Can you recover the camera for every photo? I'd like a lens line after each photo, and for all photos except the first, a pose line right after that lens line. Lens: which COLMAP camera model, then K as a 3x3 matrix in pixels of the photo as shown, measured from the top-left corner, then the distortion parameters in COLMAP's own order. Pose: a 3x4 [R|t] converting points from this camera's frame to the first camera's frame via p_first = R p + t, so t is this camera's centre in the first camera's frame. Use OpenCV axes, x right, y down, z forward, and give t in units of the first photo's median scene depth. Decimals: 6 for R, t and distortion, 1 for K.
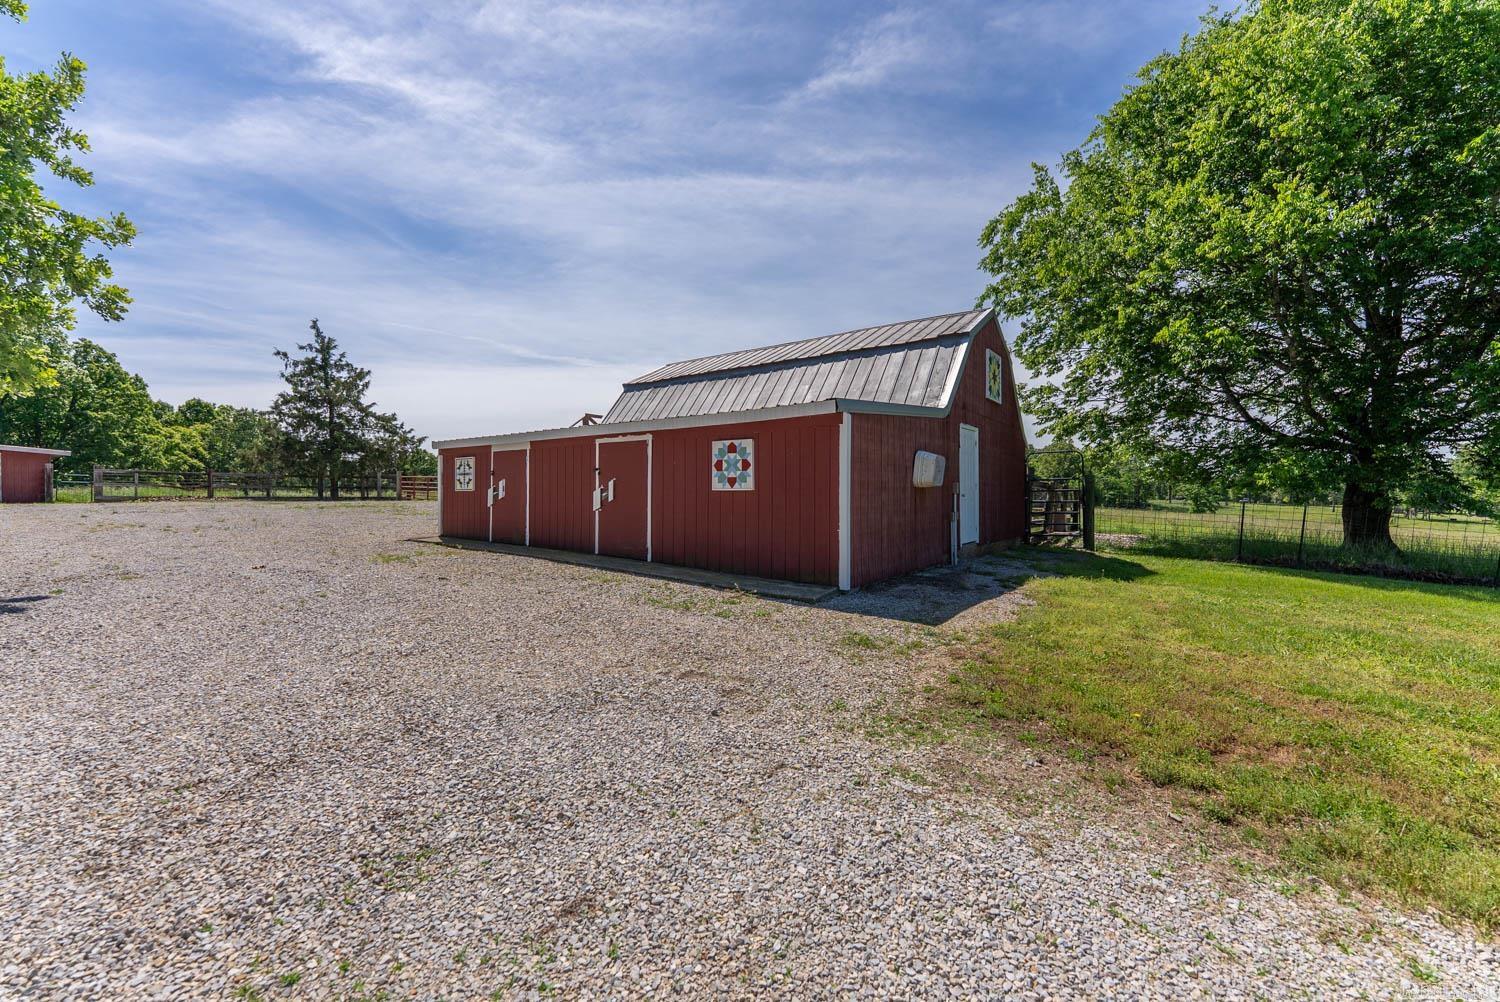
lens RADIAL K [[604.8, 0, 746.1], [0, 604.8, 503.5], [0, 0, 1]] dist [-0.002242, -0.000240]
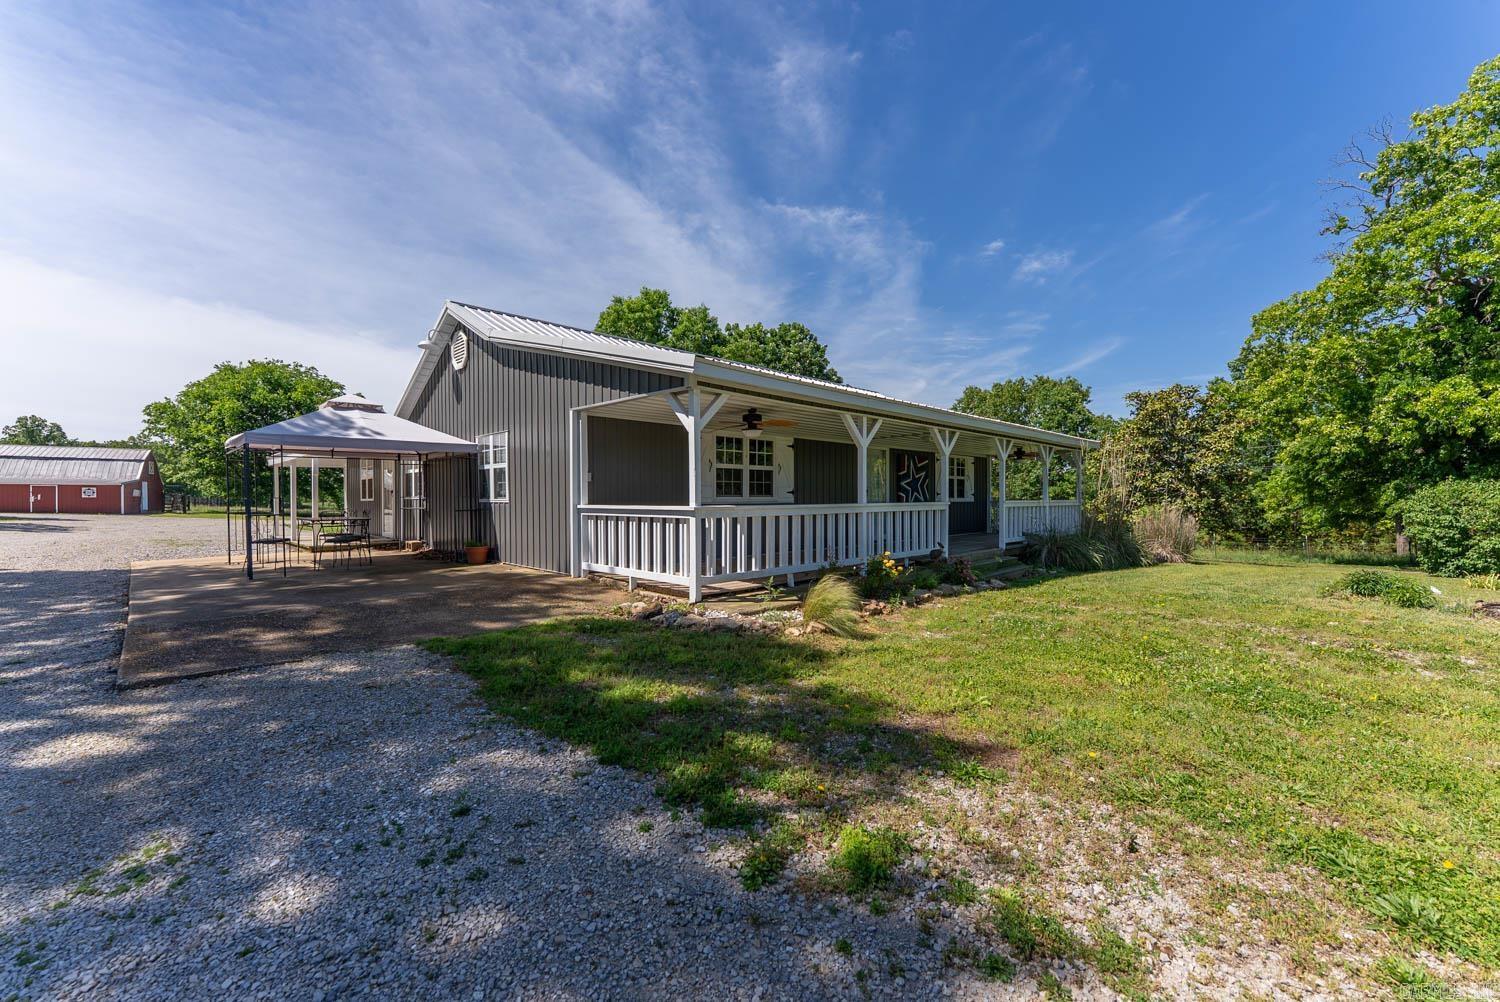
lens RADIAL K [[604.8, 0, 746.1], [0, 604.8, 503.5], [0, 0, 1]] dist [-0.002242, -0.000240]
pose [[0.405824, -0.011158, 0.913883, -2.144760], [0.026826, 0.999640, 0.000292, 0.160393], [-0.913558, 0.024398, 0.405977, -5.474463]]
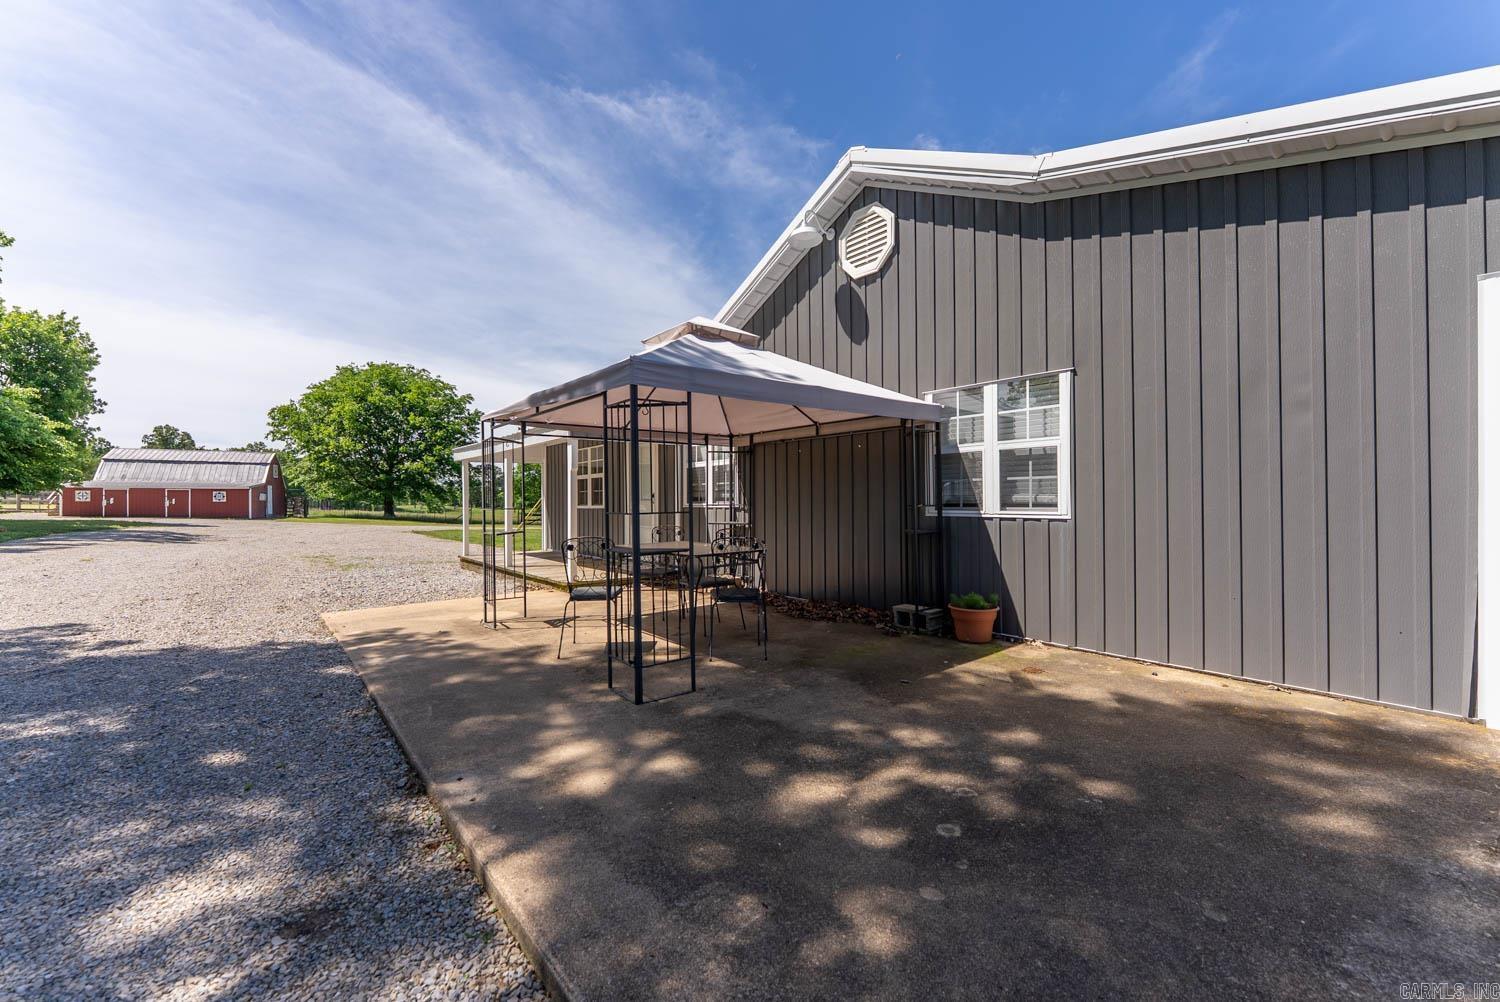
lens RADIAL K [[613.7, 0, 750.0], [0, 613.7, 501.0], [0, 0, 1]] dist [-0.000526, -0.000044]
pose [[0.502358, -0.001233, 0.864659, -1.943921], [0.024897, 0.999605, -0.013040, 0.135296], [-0.864301, 0.028078, 0.502190, -4.758651]]
